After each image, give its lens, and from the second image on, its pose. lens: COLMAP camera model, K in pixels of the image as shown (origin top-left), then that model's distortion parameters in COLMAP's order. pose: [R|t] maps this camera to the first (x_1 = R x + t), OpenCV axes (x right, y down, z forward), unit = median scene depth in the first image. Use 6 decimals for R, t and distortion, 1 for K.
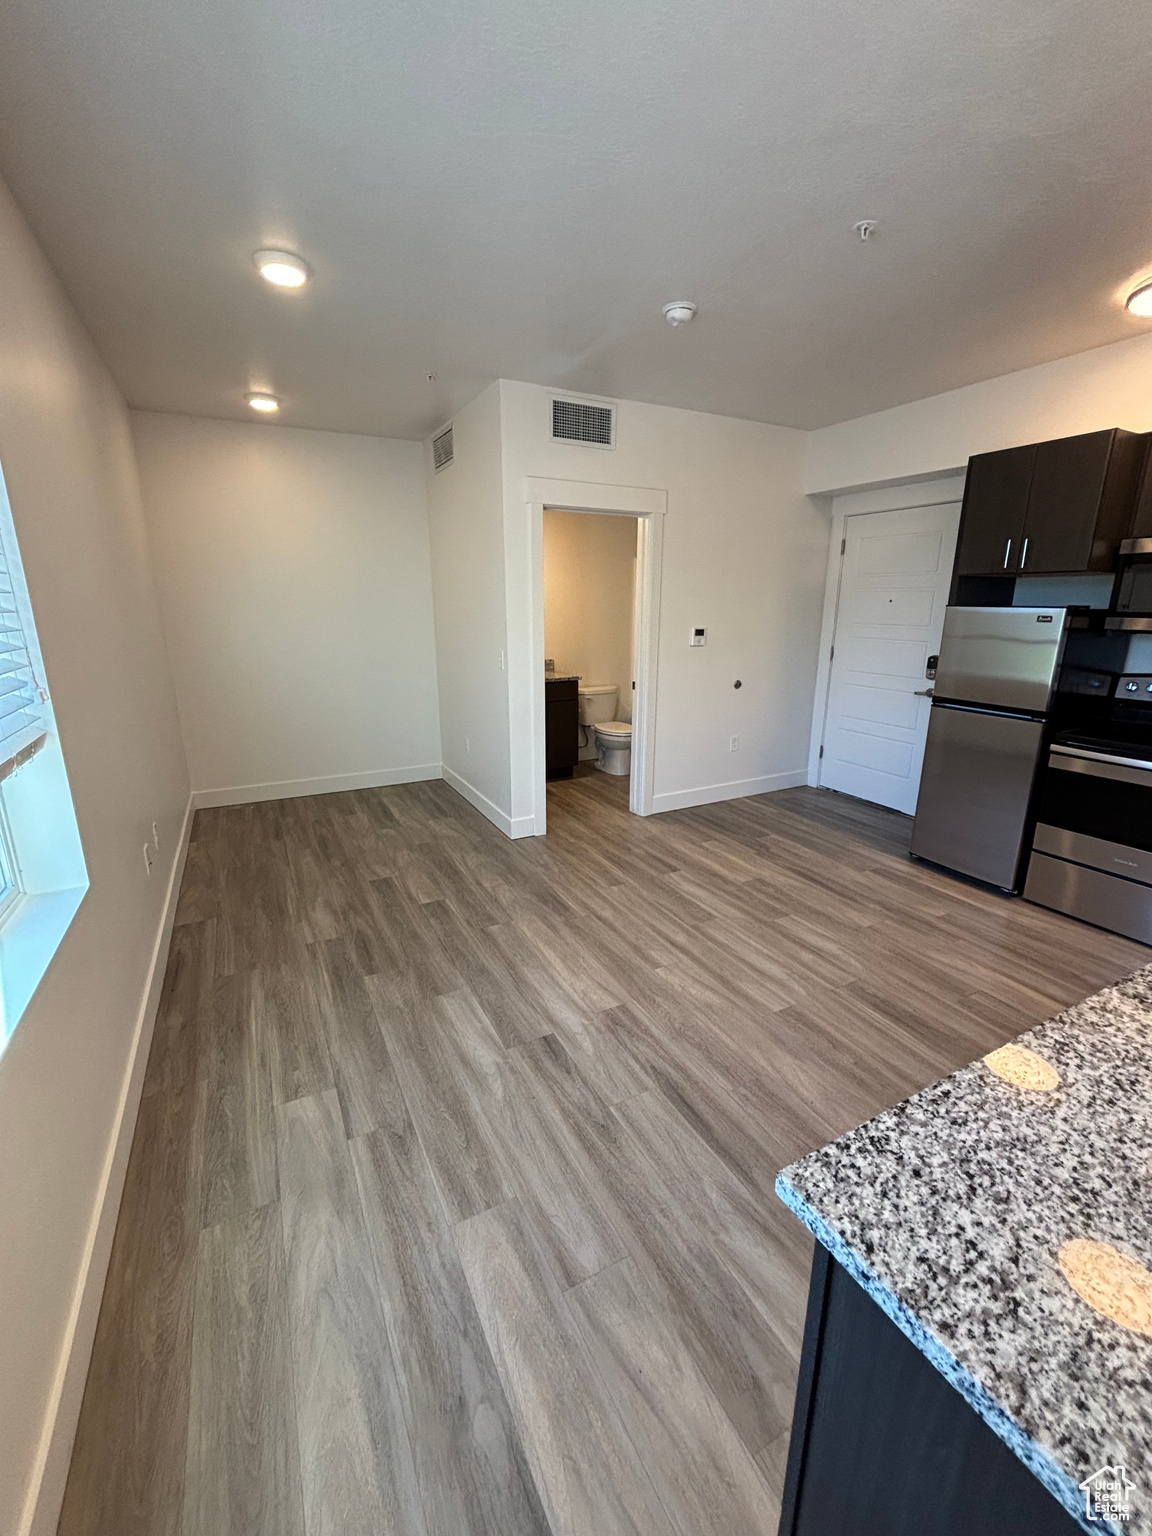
lens RADIAL K [[627.4, 0, 574.2], [0, 627.4, 763.9], [0, 0, 1]] dist [0.002846, 0.000069]
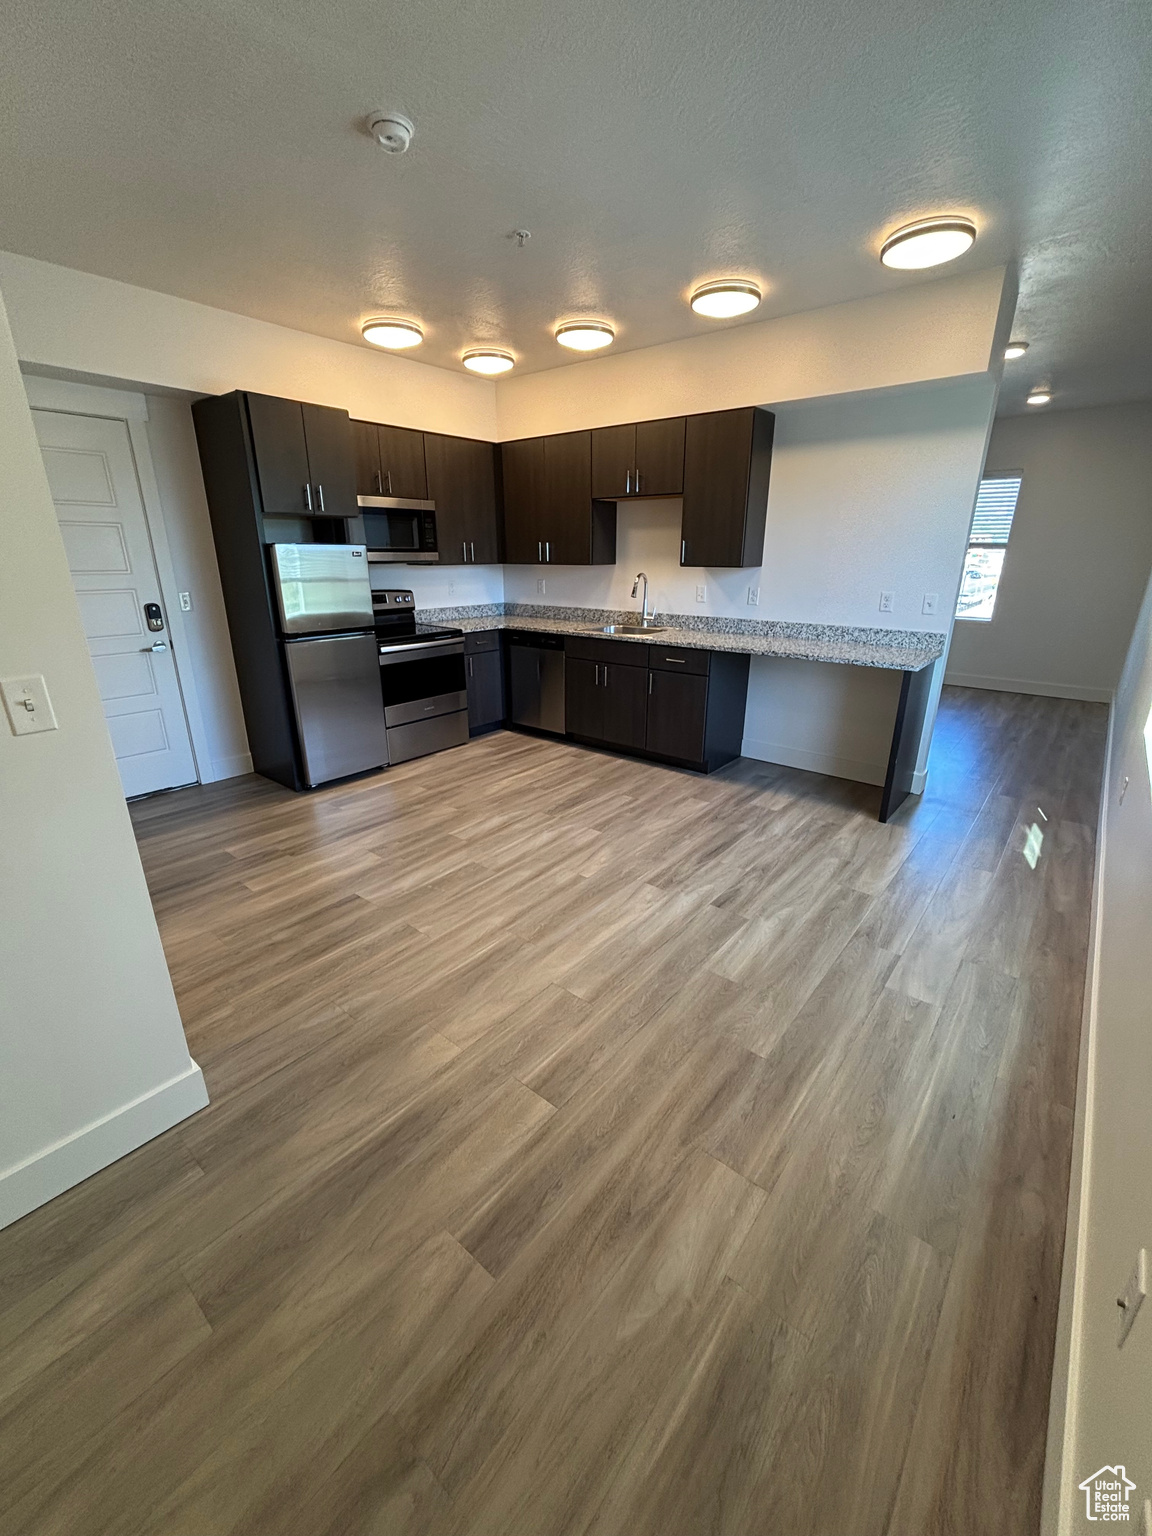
lens RADIAL K [[627.4, 0, 574.2], [0, 627.4, 763.9], [0, 0, 1]] dist [0.002846, 0.000069]
pose [[-0.383797, -0.302869, 0.872336, -0.739931], [0.236938, 0.880756, 0.410037, -0.297157], [-0.892502, 0.364061, -0.266271, 1.196145]]
